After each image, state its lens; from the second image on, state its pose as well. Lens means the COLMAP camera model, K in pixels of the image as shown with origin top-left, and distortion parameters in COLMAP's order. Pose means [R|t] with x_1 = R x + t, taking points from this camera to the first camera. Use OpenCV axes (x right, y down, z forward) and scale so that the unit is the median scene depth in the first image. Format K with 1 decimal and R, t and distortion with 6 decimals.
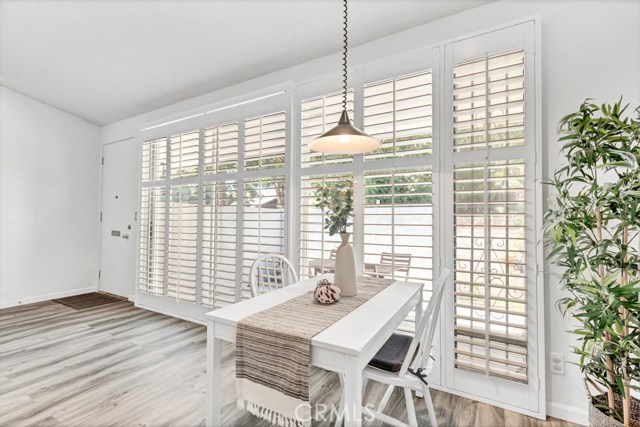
lens RADIAL K [[292.4, 0, 325.4], [0, 292.4, 215.4], [0, 0, 1]] dist [0.013959, -0.001662]
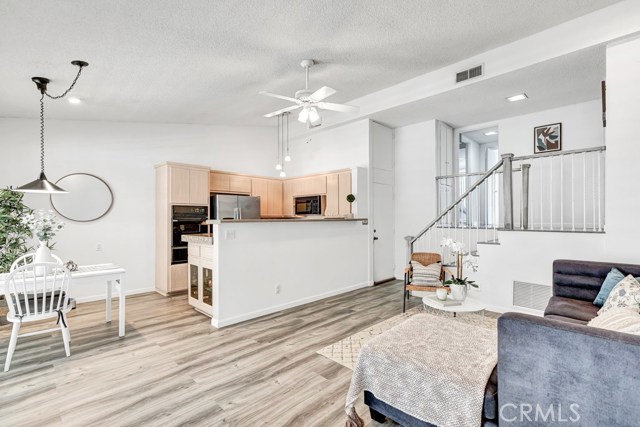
lens RADIAL K [[292.4, 0, 321.2], [0, 292.4, 215.5], [0, 0, 1]] dist [0.013959, -0.001662]
pose [[-0.968730, 0.003239, 0.248096, -1.537782], [-0.001548, 0.999816, -0.019095, -0.042357], [-0.248113, -0.018882, -0.968547, 1.755090]]
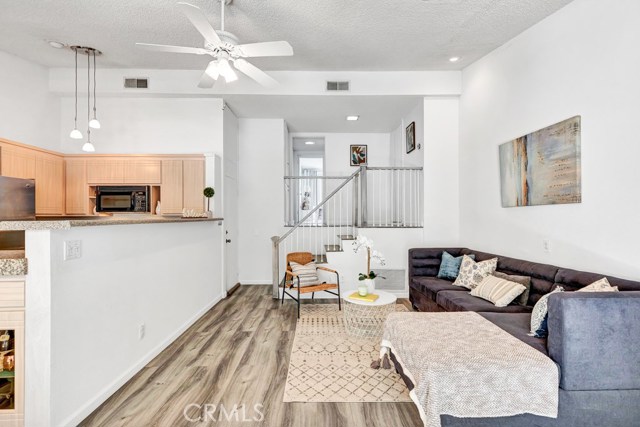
lens RADIAL K [[292.4, 0, 321.1], [0, 292.4, 212.2], [0, 0, 1]] dist [0.013959, -0.001662]
pose [[-0.854688, -0.006477, -0.519101, -0.825247], [0.006923, 0.999691, -0.023872, -0.049329], [0.519095, -0.023997, -0.854379, 1.394301]]
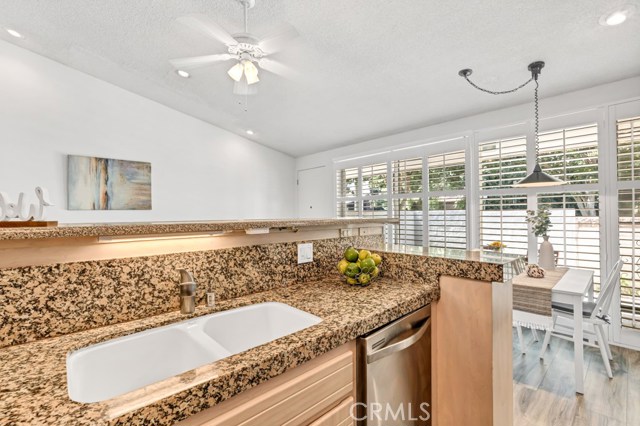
lens RADIAL K [[292.4, 0, 316.6], [0, 292.4, 211.5], [0, 0, 1]] dist [0.013959, -0.001662]
pose [[0.956930, -0.015057, -0.289927, -0.514360], [0.014661, 0.999886, -0.003535, -0.069553], [0.289947, -0.000868, 0.957042, -0.743032]]
